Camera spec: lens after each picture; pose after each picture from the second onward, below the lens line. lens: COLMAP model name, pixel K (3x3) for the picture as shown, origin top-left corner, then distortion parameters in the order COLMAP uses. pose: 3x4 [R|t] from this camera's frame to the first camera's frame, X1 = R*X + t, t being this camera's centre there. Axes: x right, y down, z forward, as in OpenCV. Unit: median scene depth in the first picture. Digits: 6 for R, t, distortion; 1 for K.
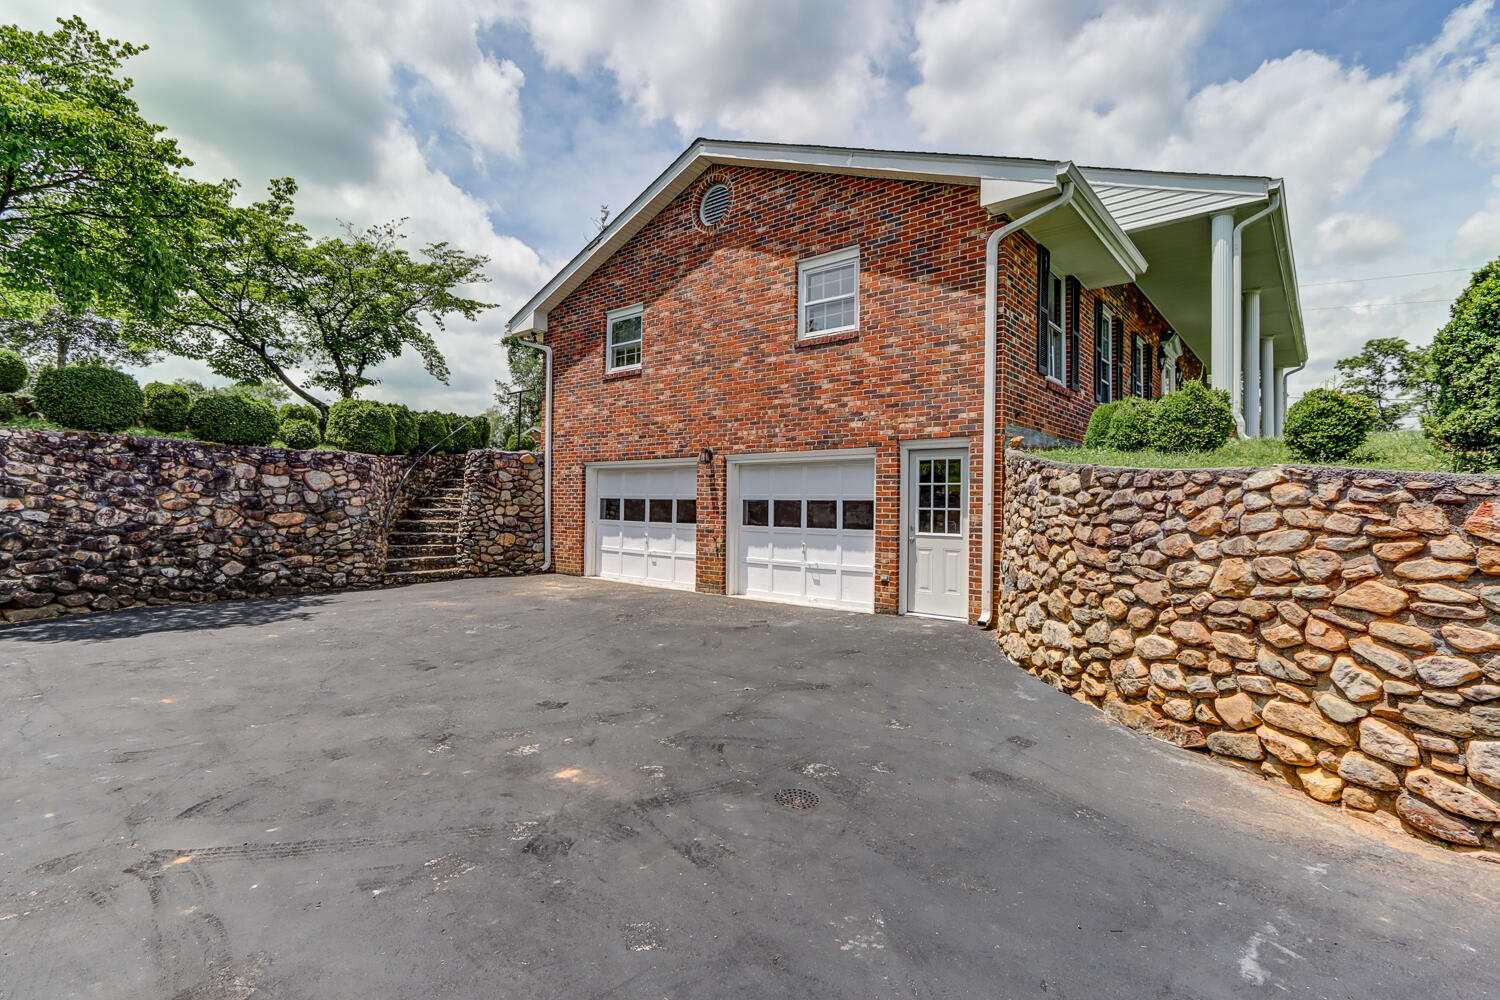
lens RADIAL K [[708.1, 0, 731.5], [0, 708.1, 492.5], [0, 0, 1]] dist [0.003206, 0.000234]
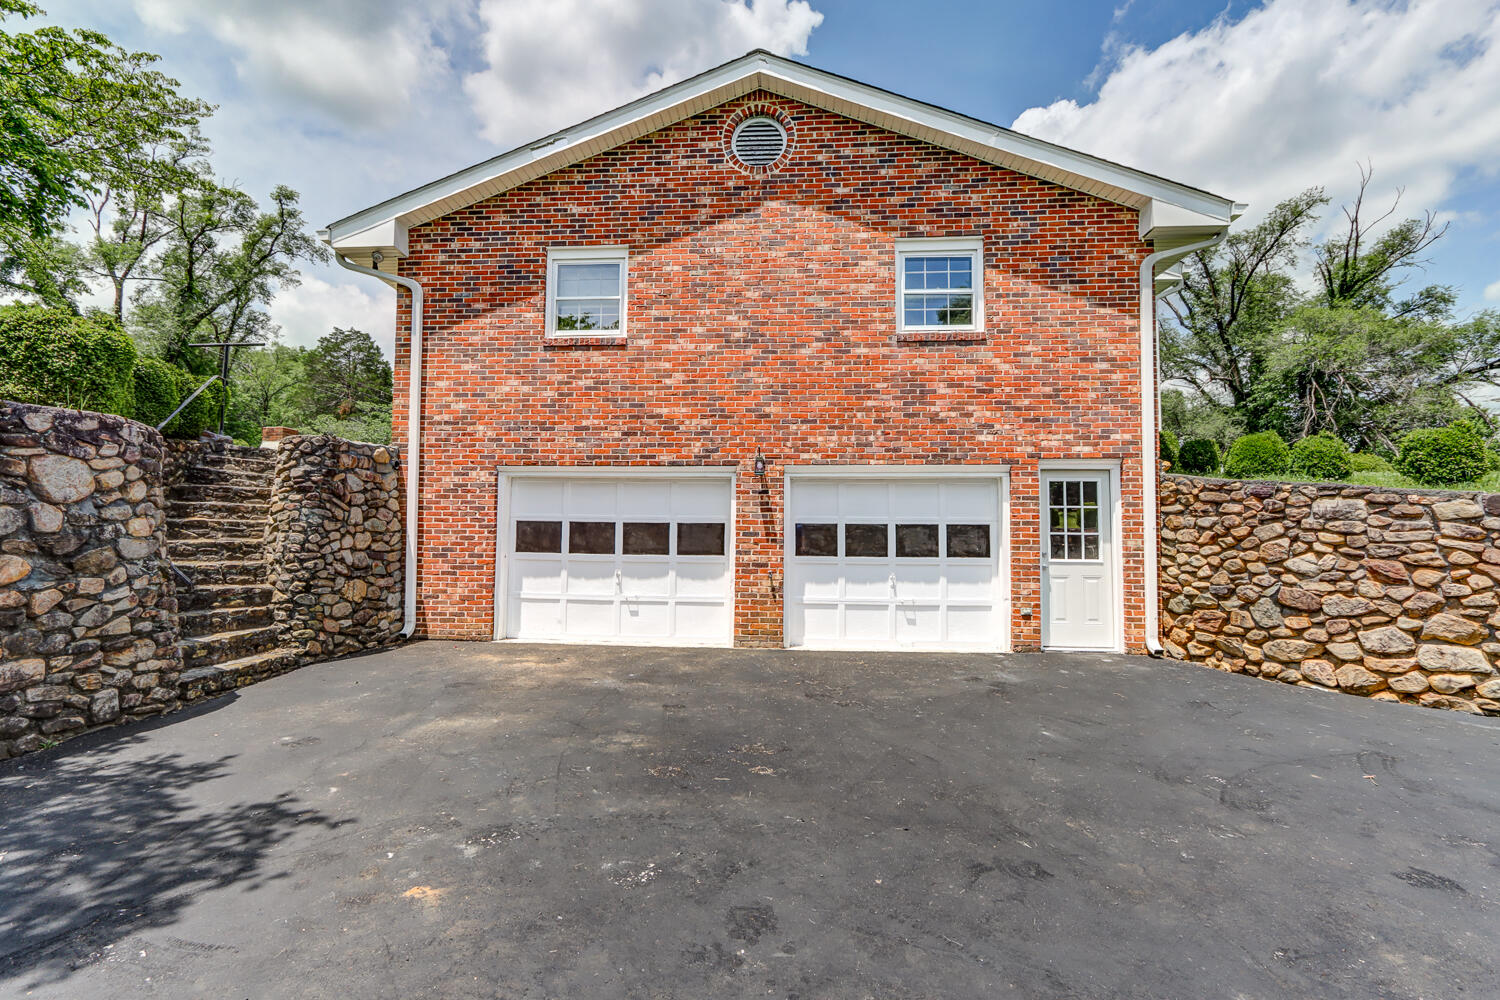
lens RADIAL K [[708.1, 0, 731.5], [0, 708.1, 492.5], [0, 0, 1]] dist [0.003206, 0.000234]
pose [[0.802637, 0.025286, 0.595932, -0.521021], [-0.007479, 0.999449, -0.032335, 0.002060], [-0.596421, 0.021496, 0.802384, 0.421710]]
